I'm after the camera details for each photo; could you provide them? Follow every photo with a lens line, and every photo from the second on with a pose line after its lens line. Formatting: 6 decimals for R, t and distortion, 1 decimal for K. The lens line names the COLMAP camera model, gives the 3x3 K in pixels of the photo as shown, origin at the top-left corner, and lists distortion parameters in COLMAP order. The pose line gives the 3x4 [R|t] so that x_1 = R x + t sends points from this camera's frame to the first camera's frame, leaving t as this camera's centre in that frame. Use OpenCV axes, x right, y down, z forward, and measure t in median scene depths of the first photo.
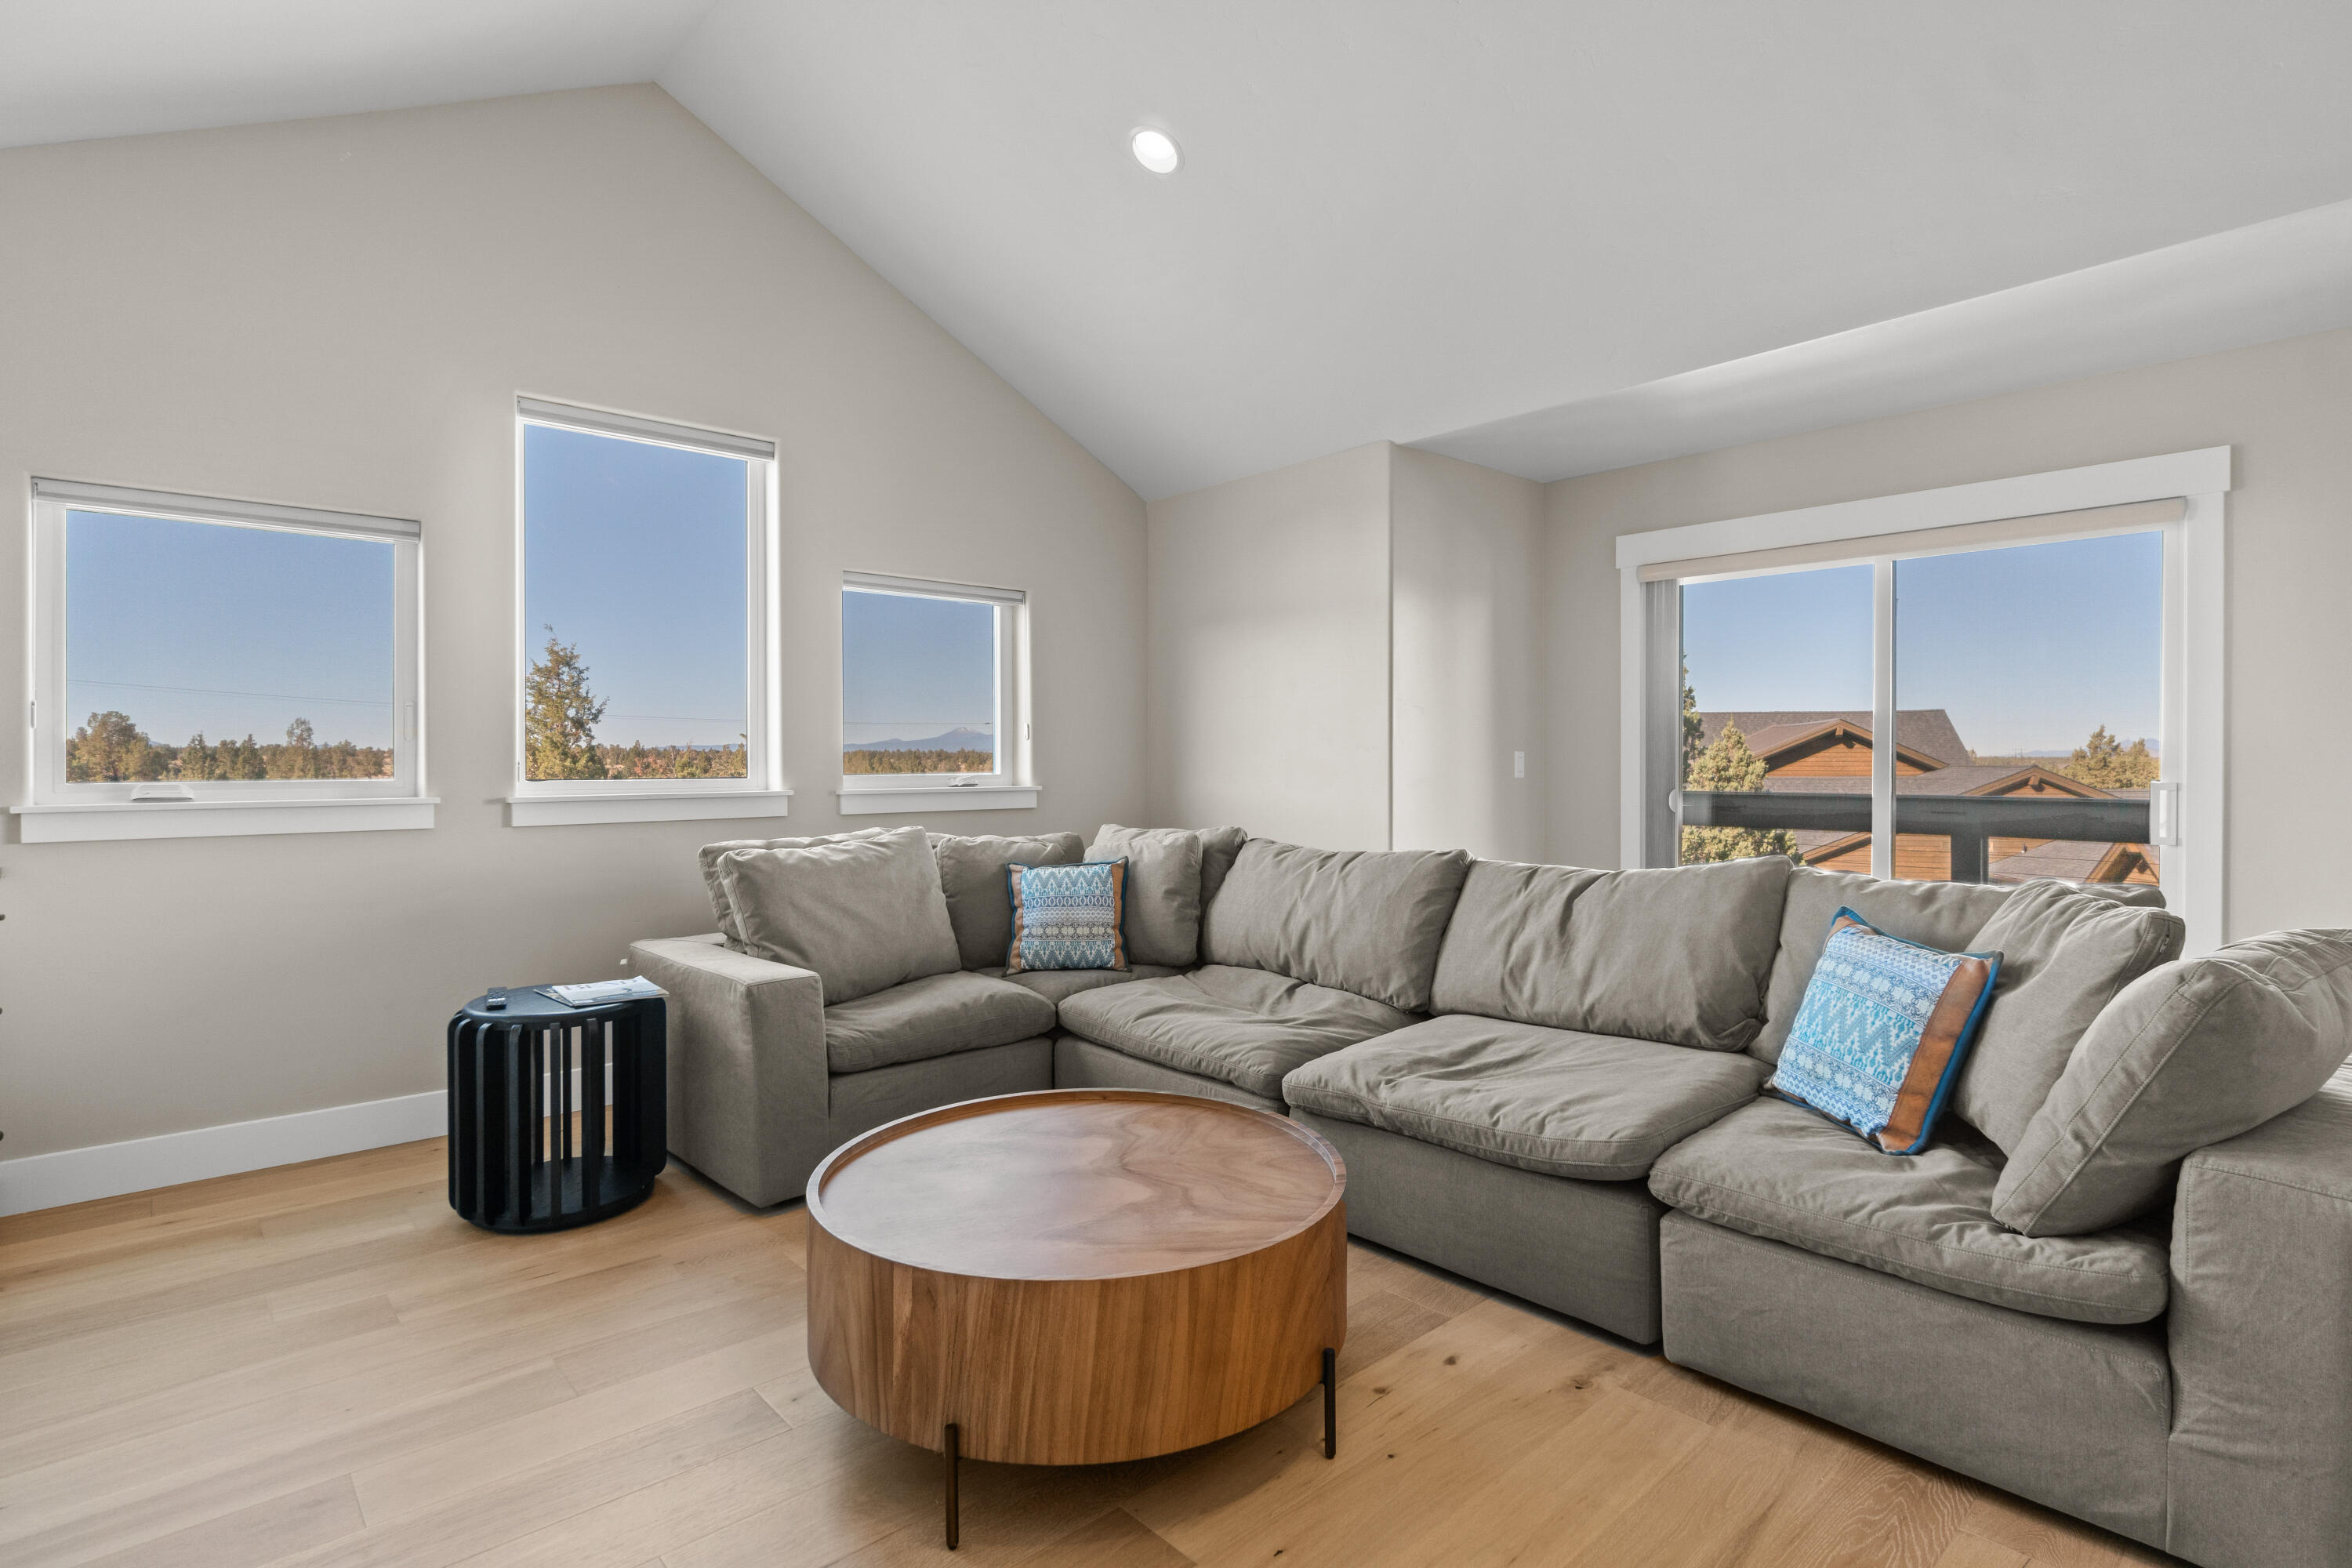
lens RADIAL K [[1165.1, 0, 1183.7], [0, 1165.1, 755.6], [0, 0, 1]] dist [-0.003689, -0.001378]
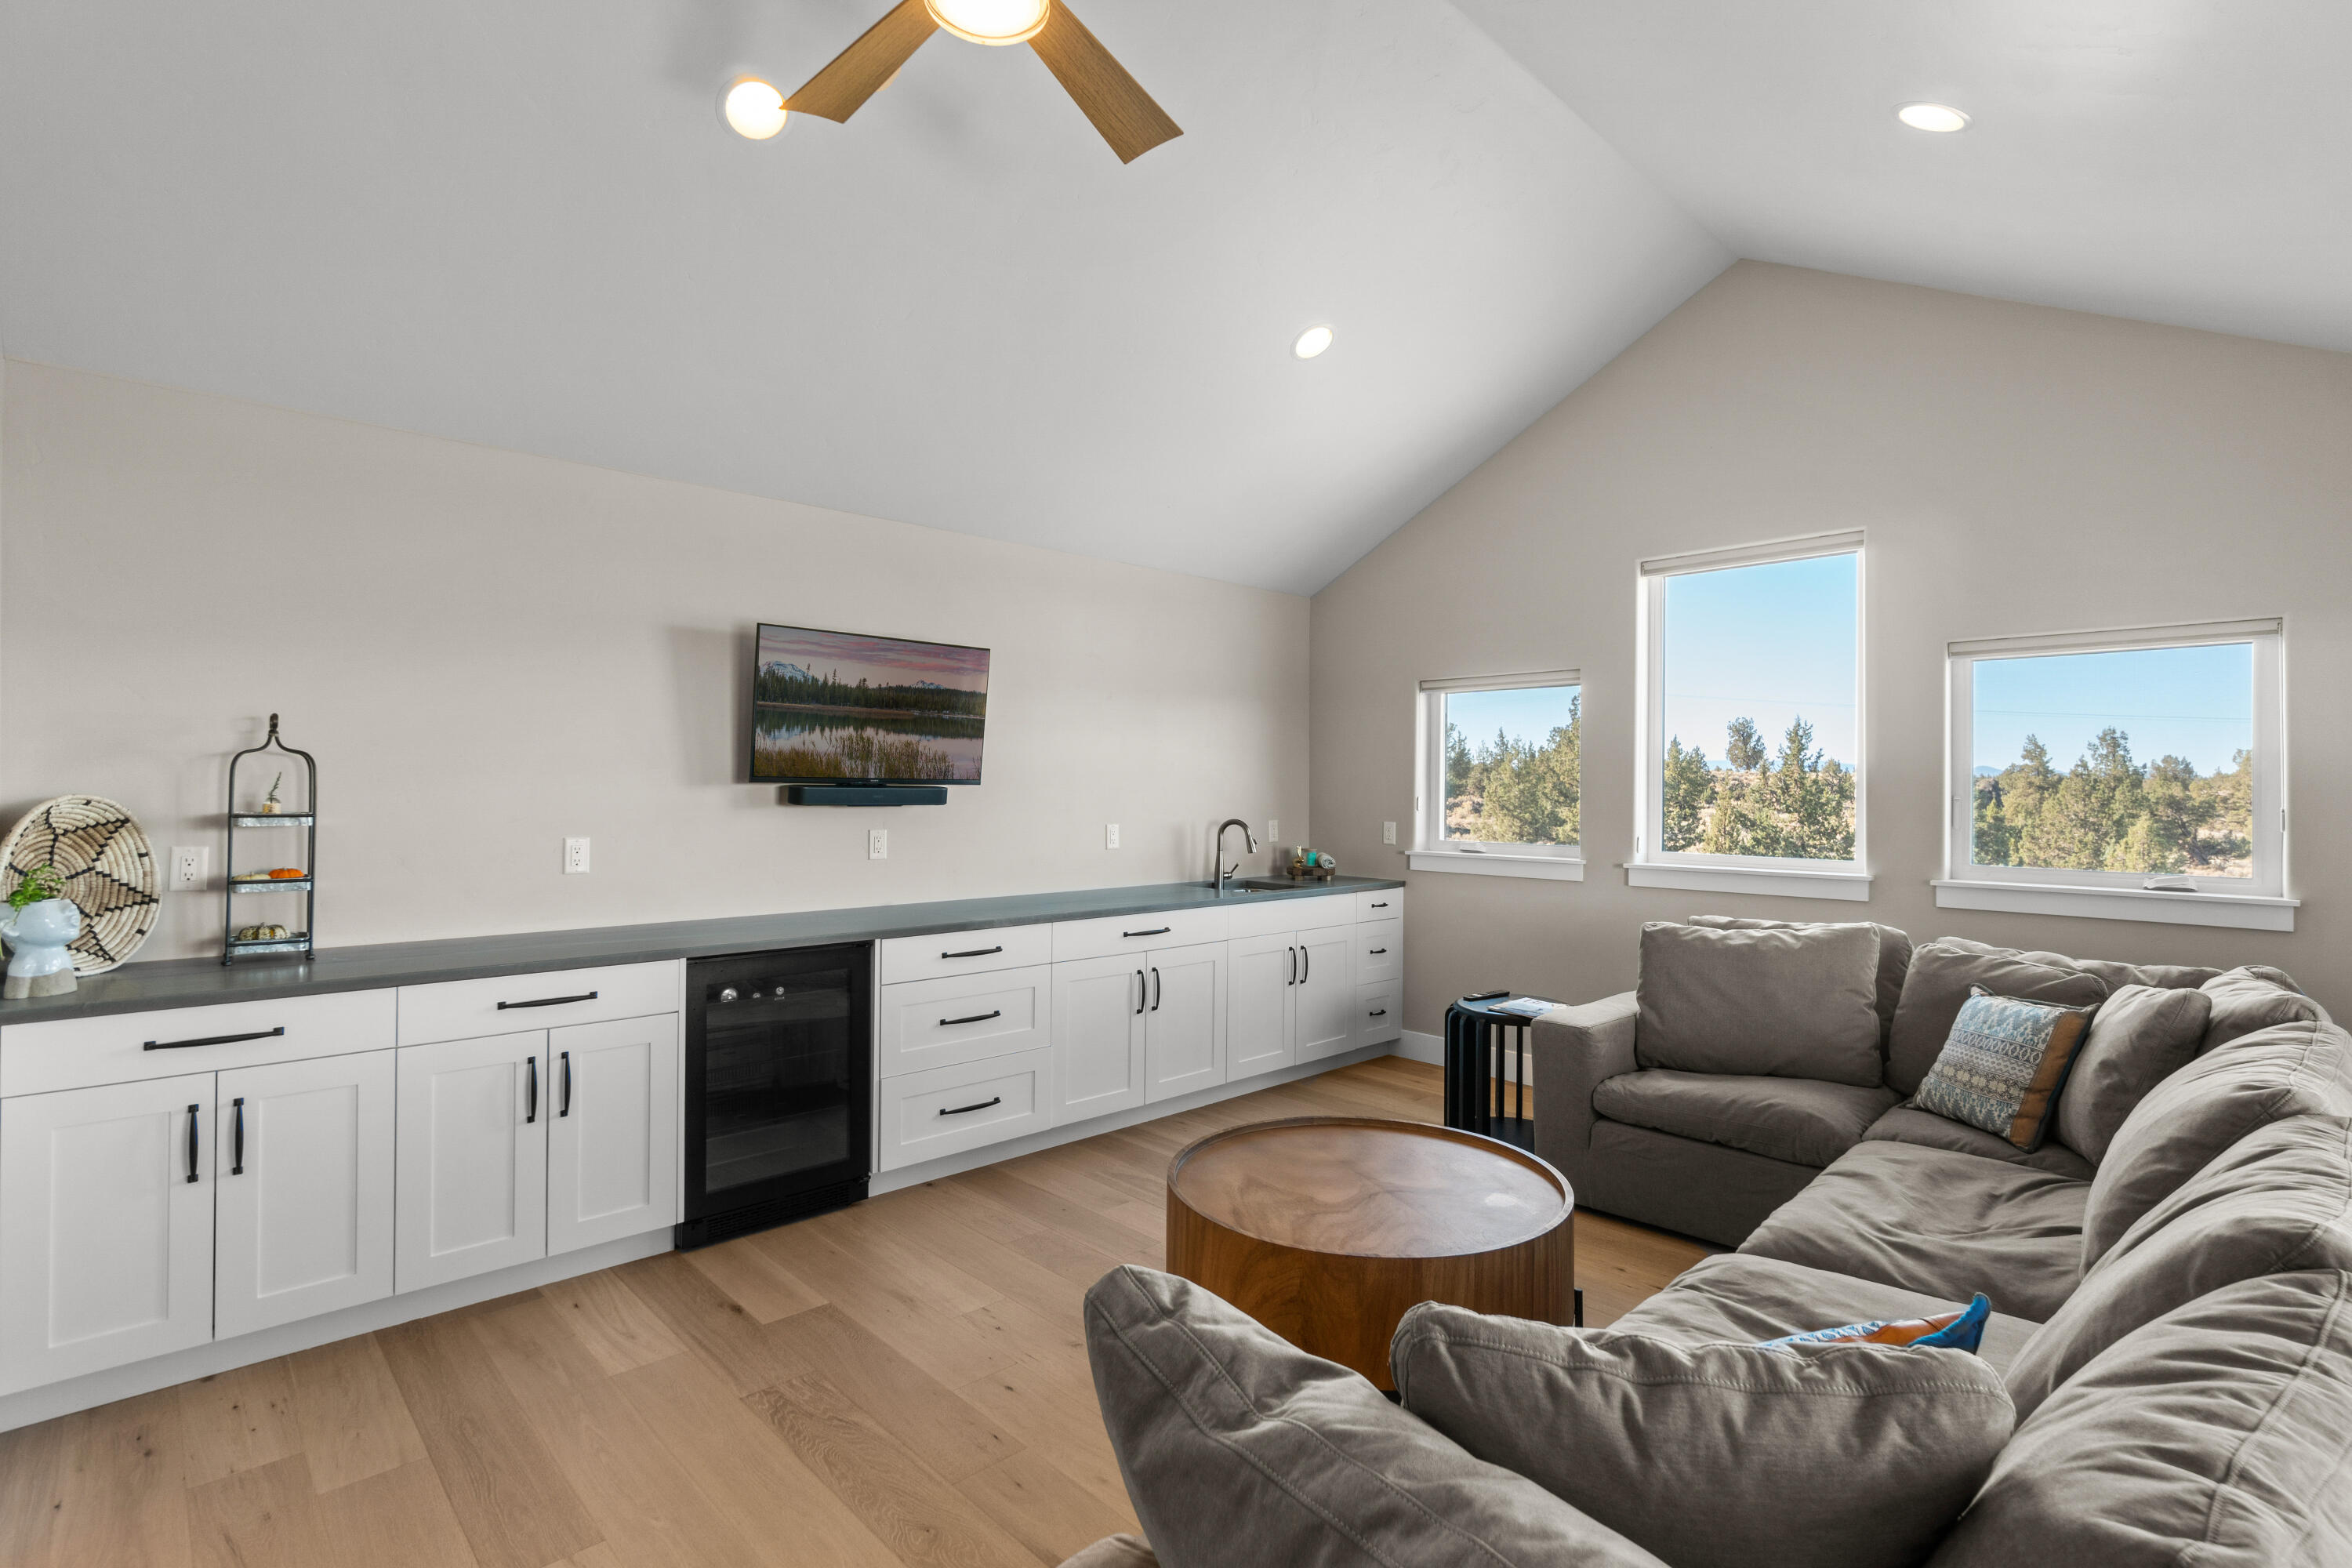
lens RADIAL K [[1106.5, 0, 1181.2], [0, 1106.5, 799.2], [0, 0, 1]] dist [-0.003171, -0.000439]
pose [[0.020091, 0.012995, -0.999714, 0.653819], [-0.002449, 0.999913, 0.012948, -0.051604], [0.999795, 0.002188, 0.020121, 0.431505]]
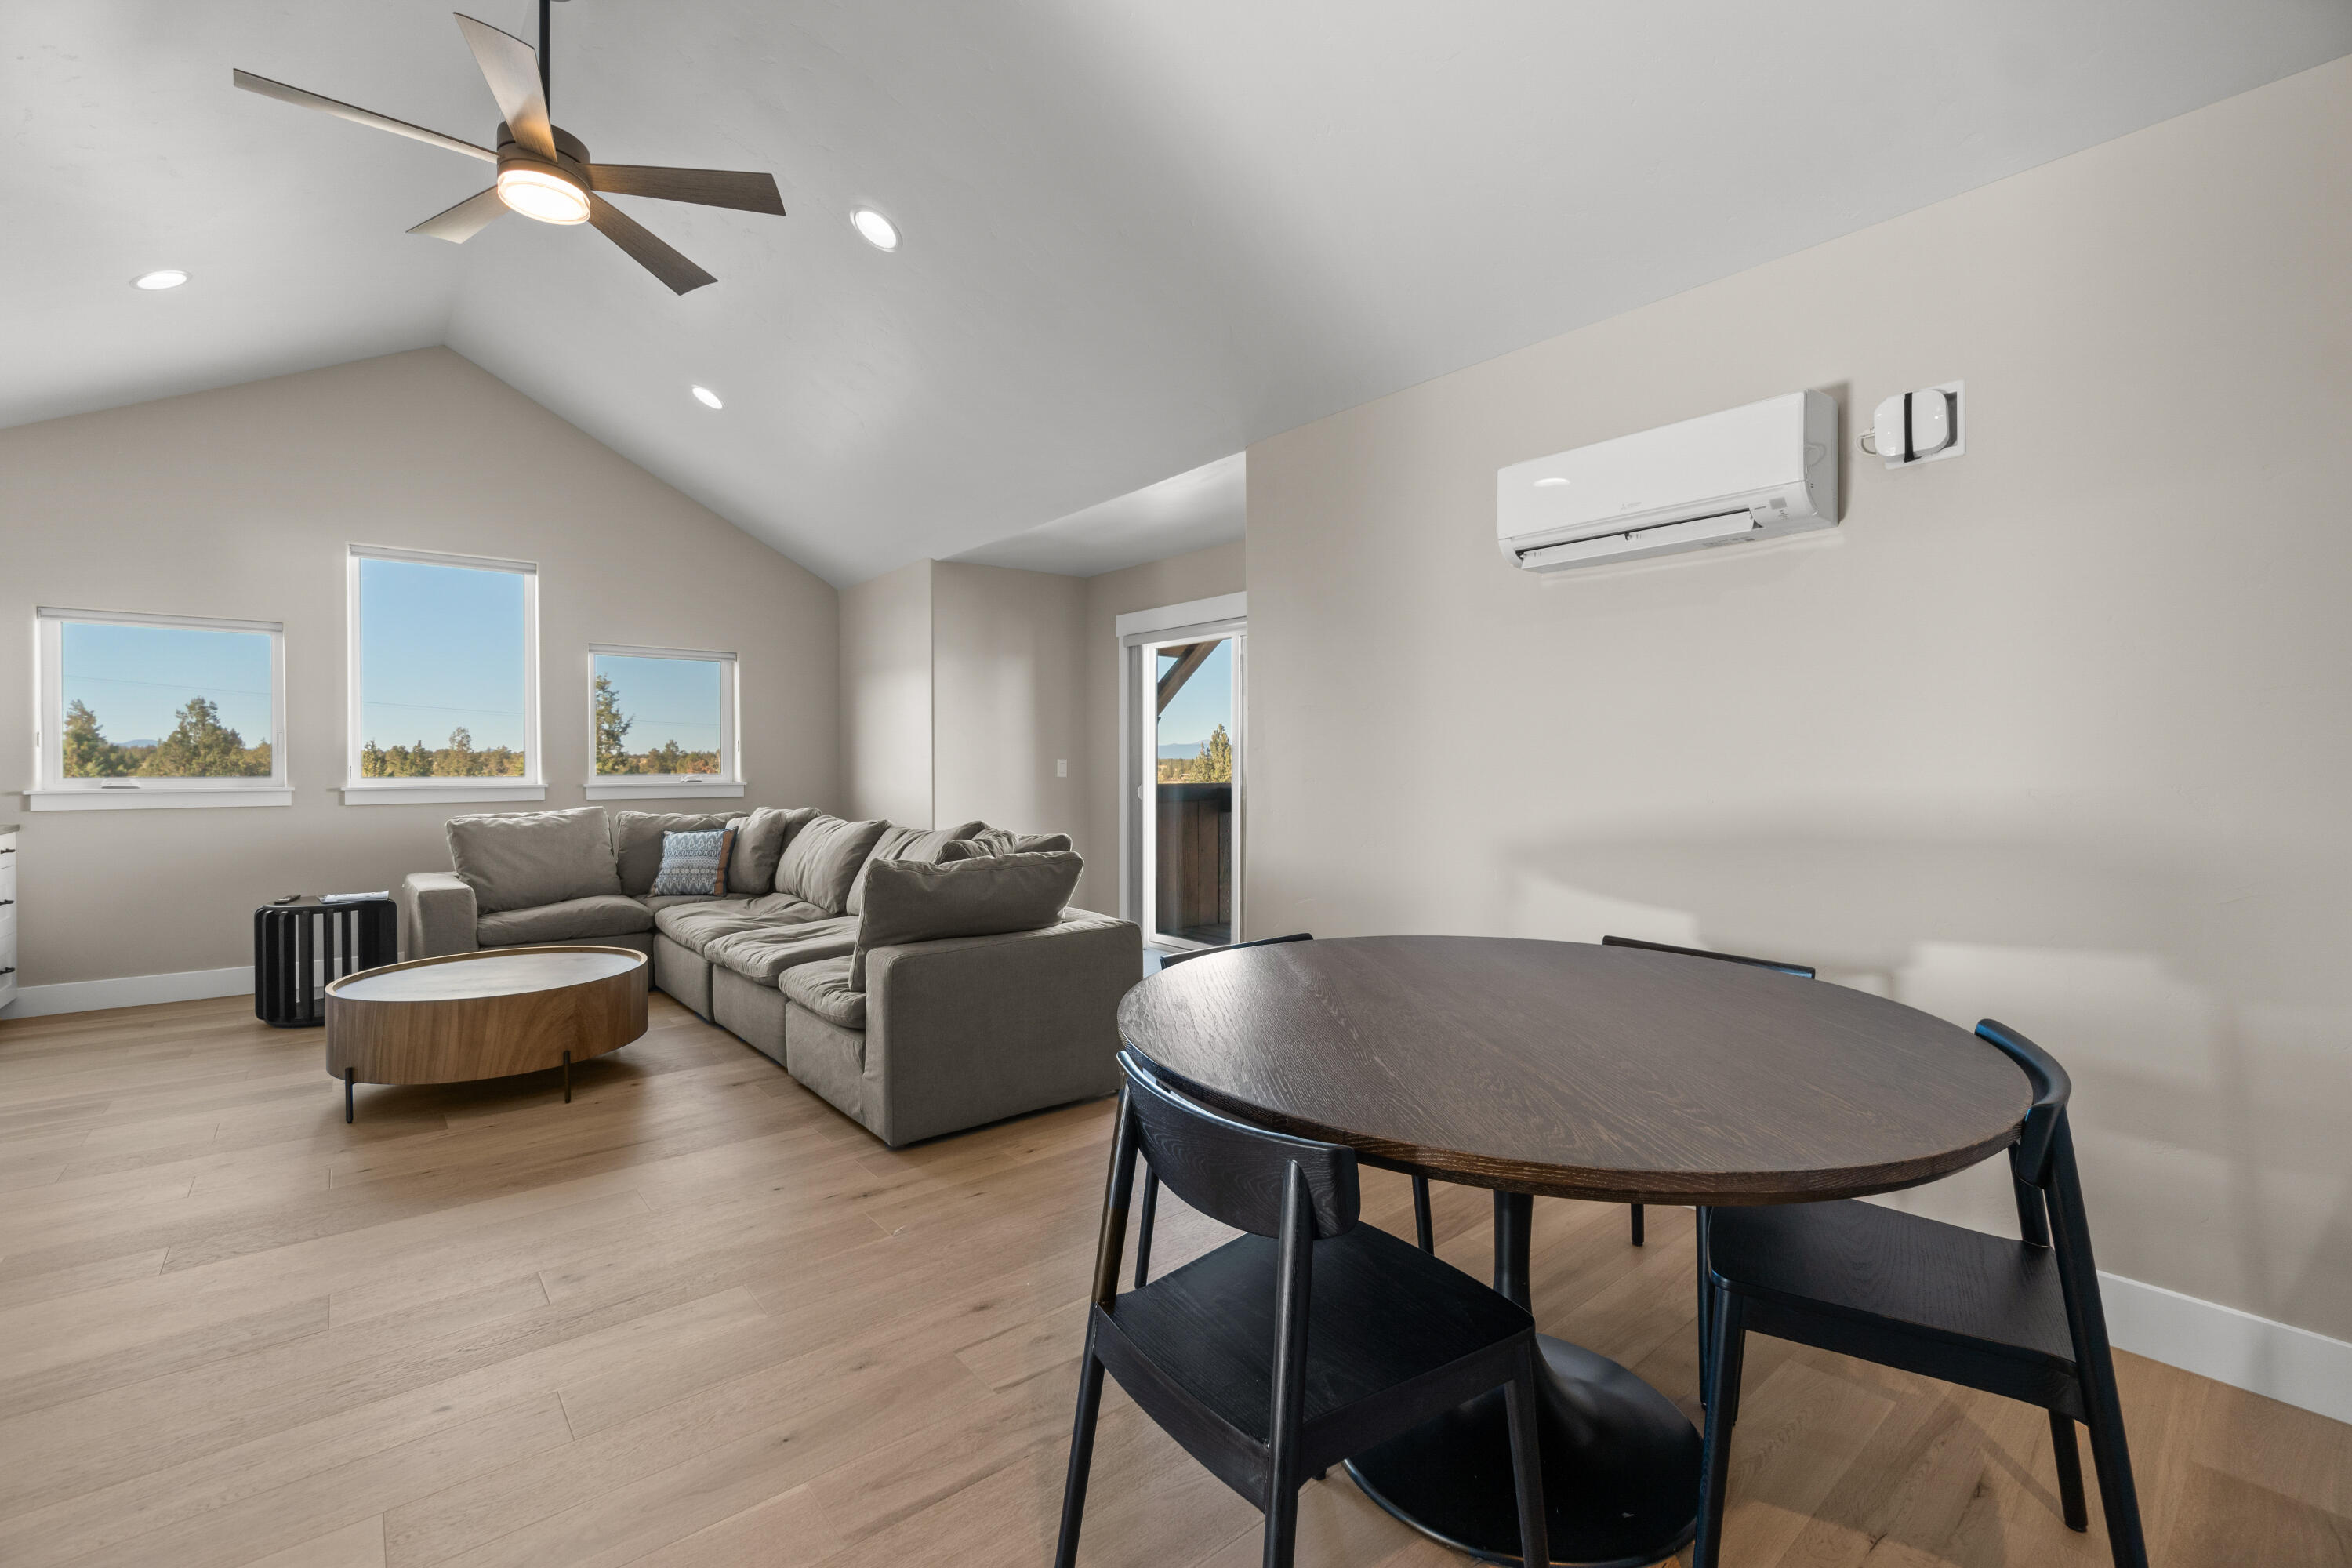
lens RADIAL K [[1014.5, 0, 1174.7], [0, 1014.5, 767.5], [0, 0, 1]] dist [-0.000552, 0.000368]
pose [[0.999016, 0.001819, -0.044313, 0.636101], [-0.001460, 0.999966, 0.008138, -0.005791], [0.044326, -0.008066, 0.998985, -0.373900]]
